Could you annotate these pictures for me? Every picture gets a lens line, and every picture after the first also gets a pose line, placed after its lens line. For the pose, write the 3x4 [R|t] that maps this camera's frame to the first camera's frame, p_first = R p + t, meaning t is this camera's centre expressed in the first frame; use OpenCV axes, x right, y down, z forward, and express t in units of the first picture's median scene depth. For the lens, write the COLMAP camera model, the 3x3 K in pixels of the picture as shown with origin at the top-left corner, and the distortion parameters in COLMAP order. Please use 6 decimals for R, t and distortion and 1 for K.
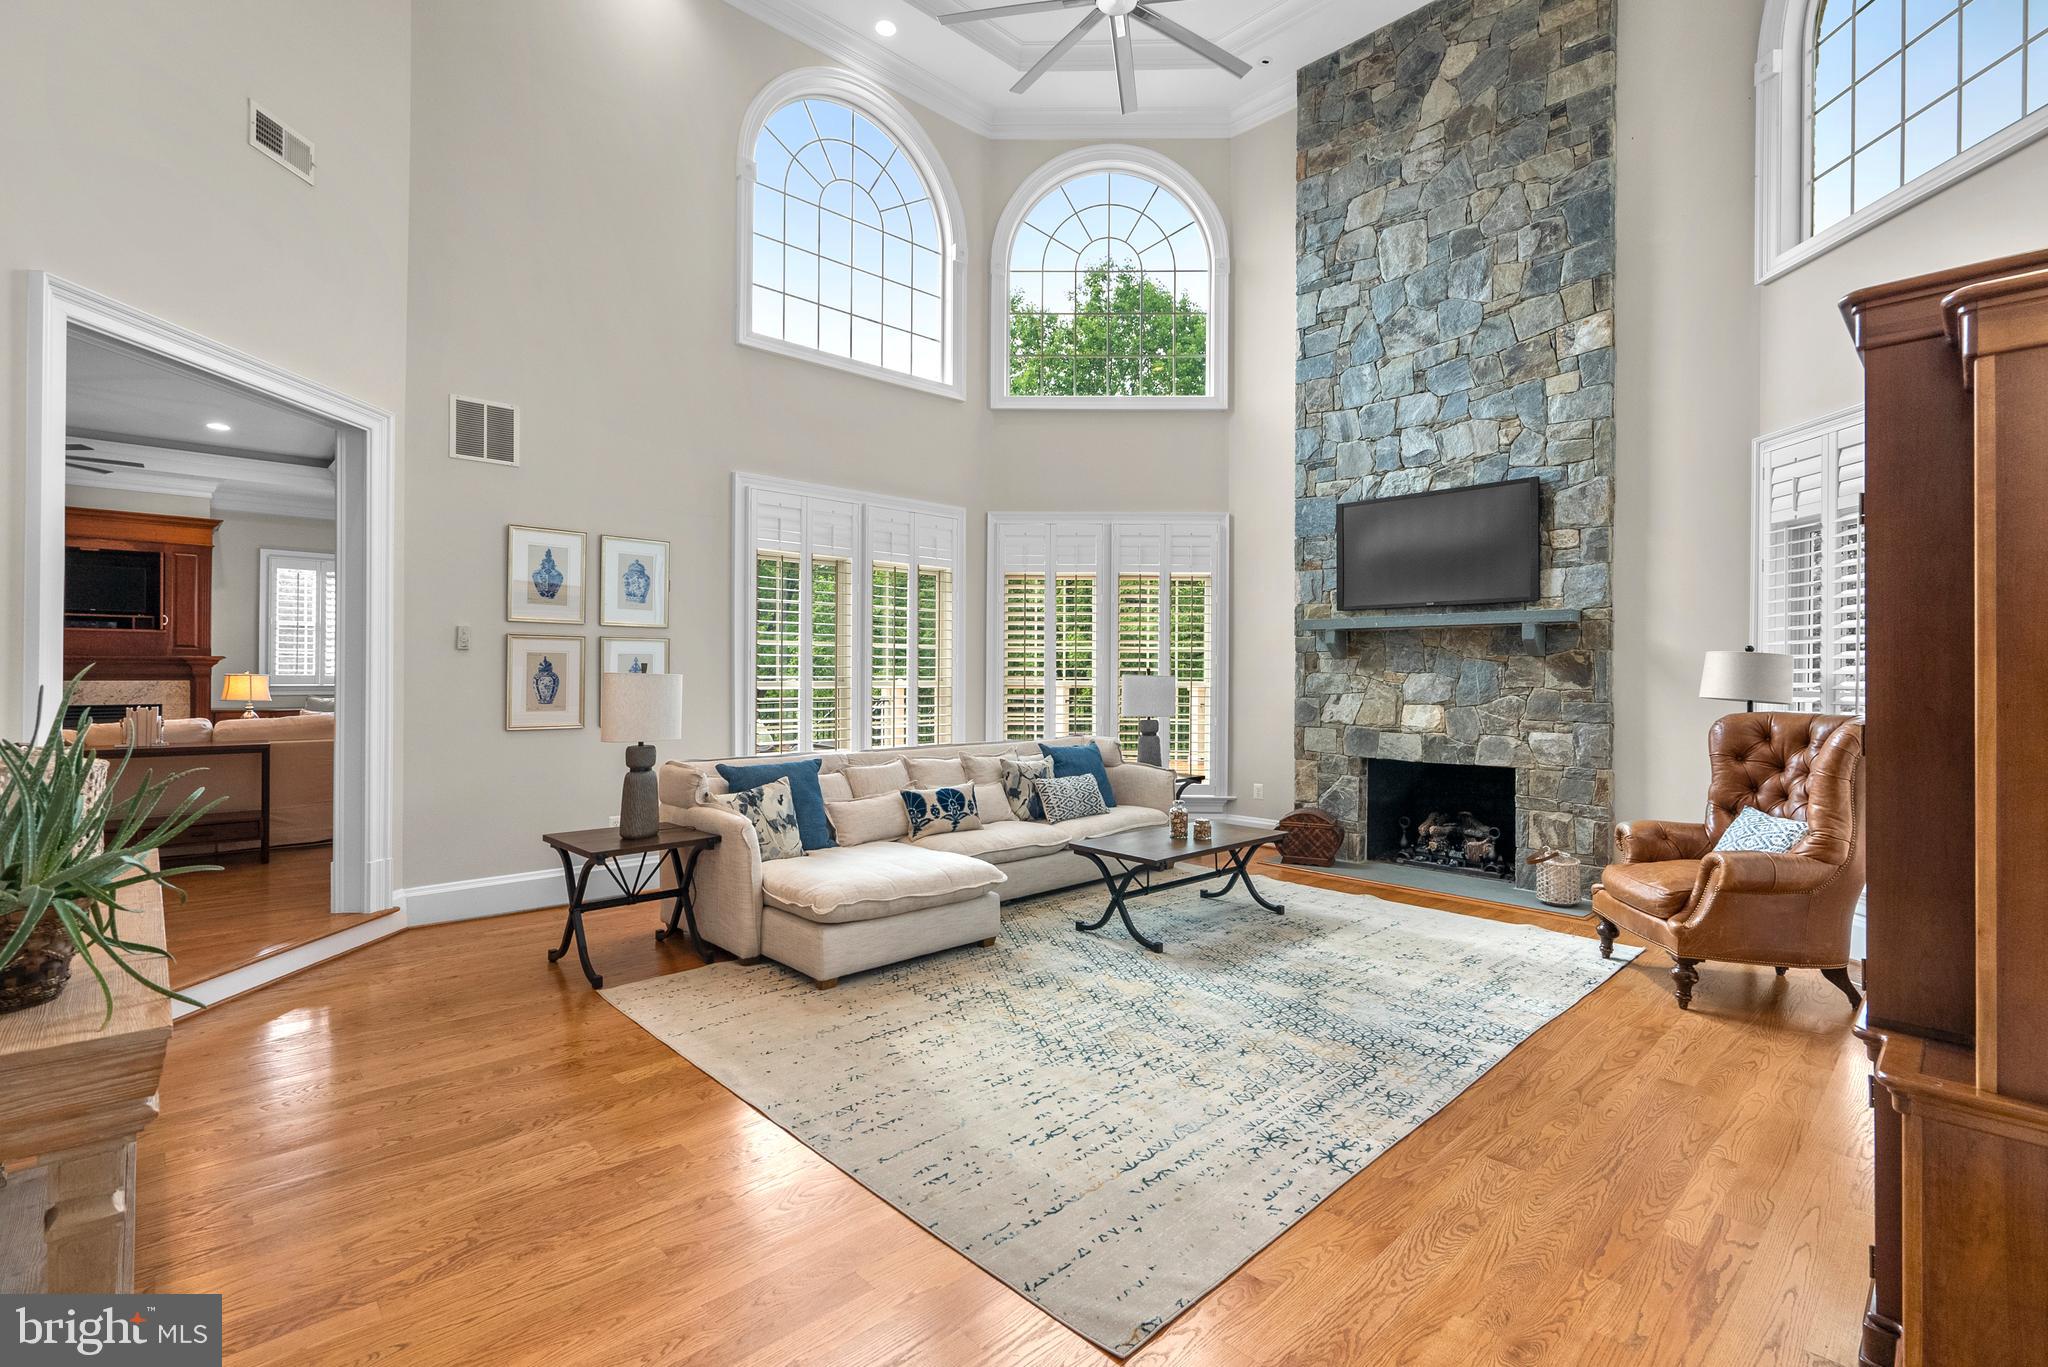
lens RADIAL K [[941.0, 0, 1023.0], [0, 941.0, 674.1], [0, 0, 1]] dist [-0.006986, 0.003264]
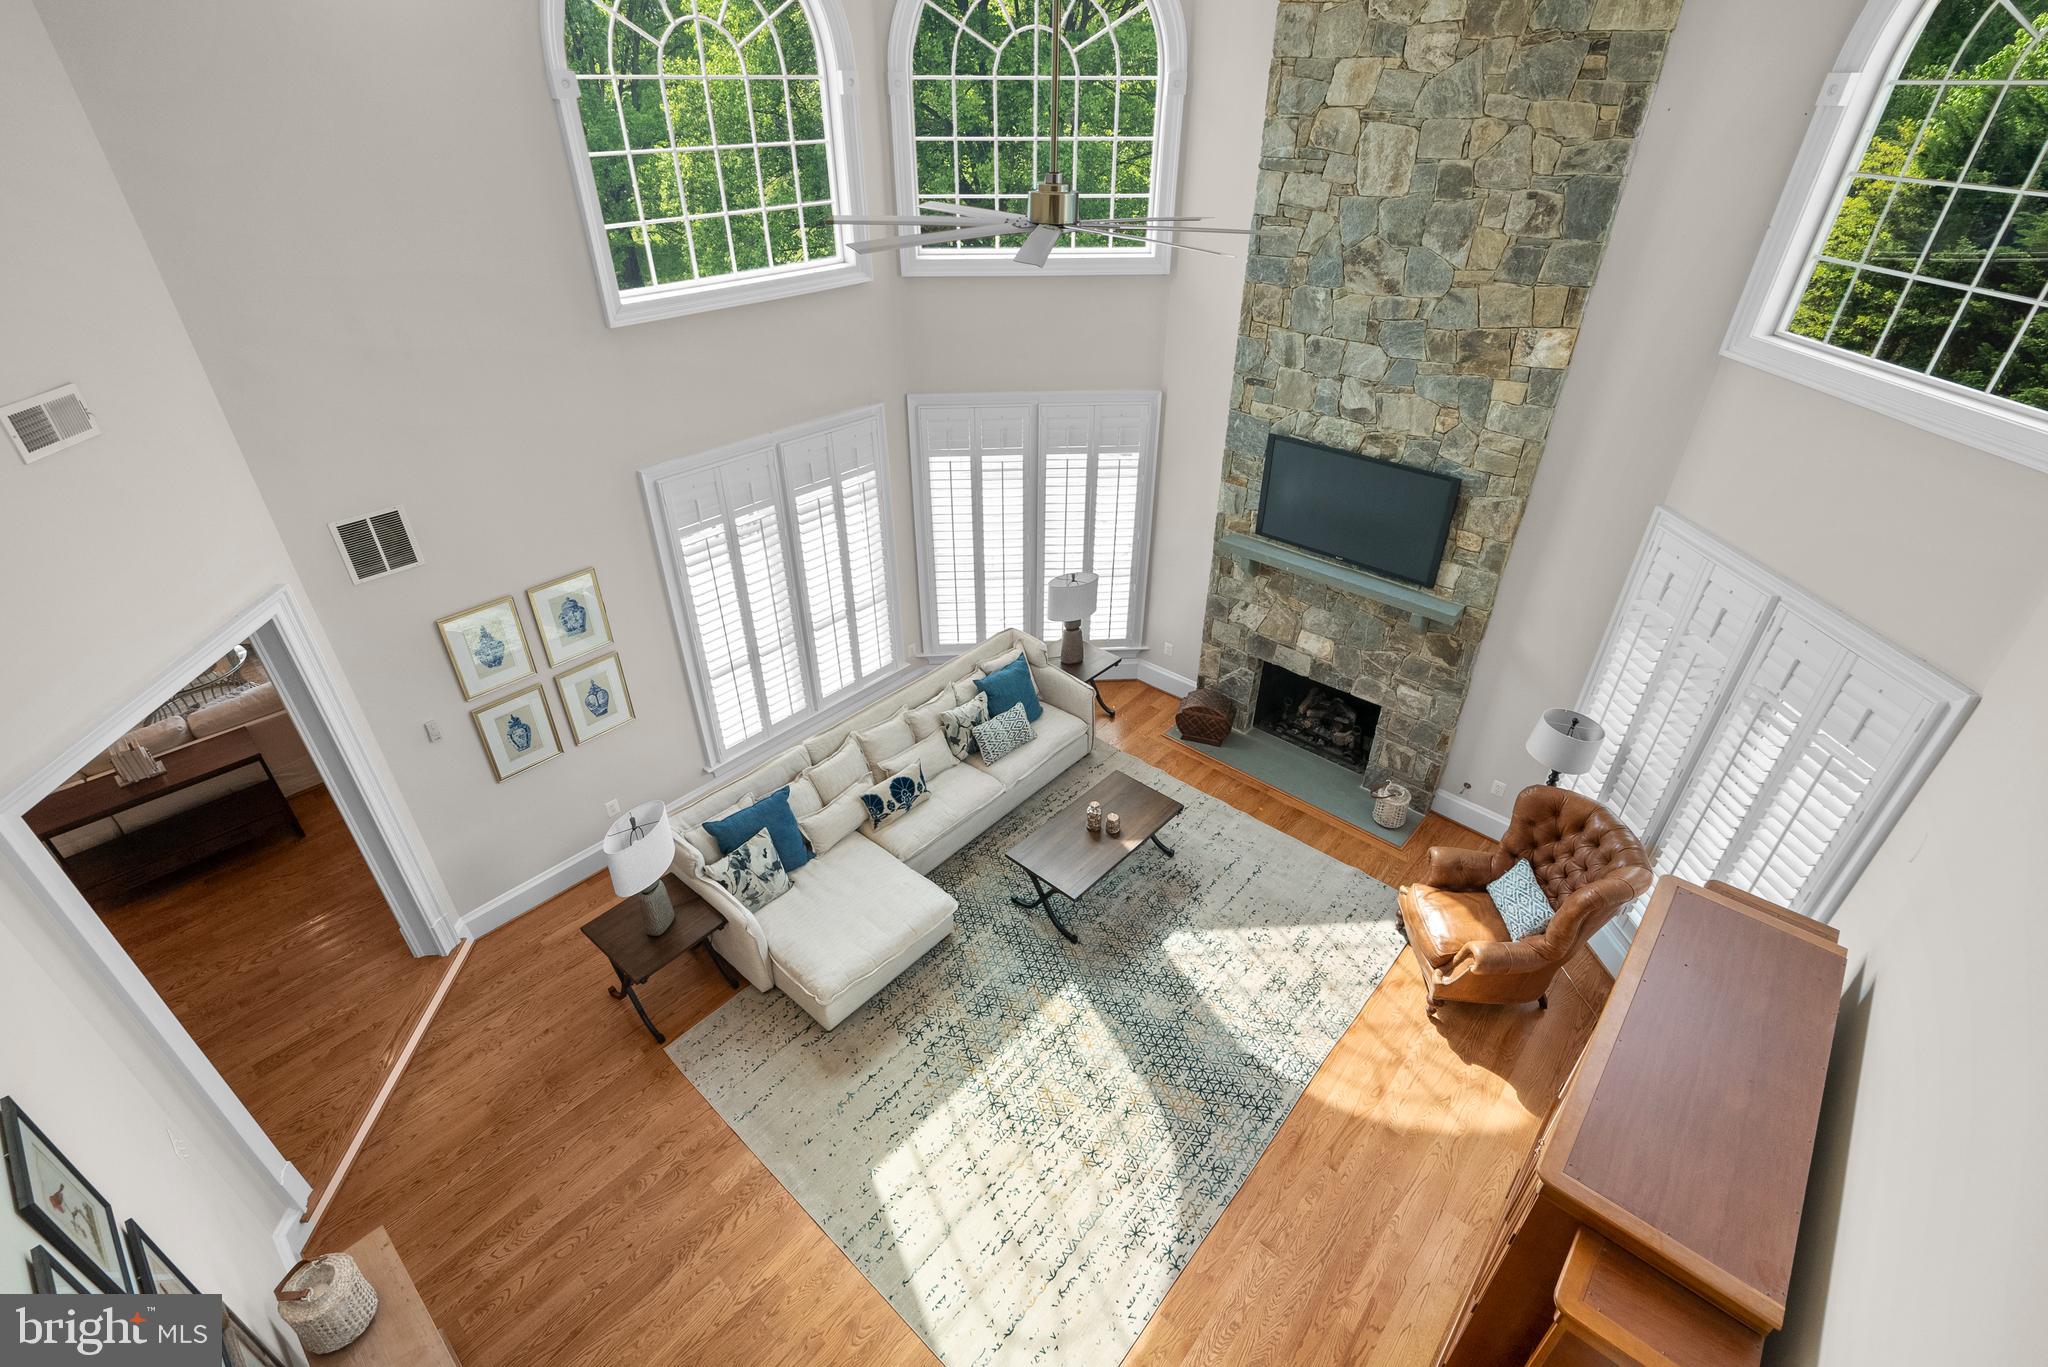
lens RADIAL K [[941.0, 0, 1022.7], [0, 941.0, 674.5], [0, 0, 1]] dist [-0.006986, 0.003264]
pose [[0.996472, -0.049770, 0.067570, 0.000192], [0.004507, 0.835736, 0.549113, -0.573717], [-0.083800, -0.546871, 0.833012, 0.079680]]
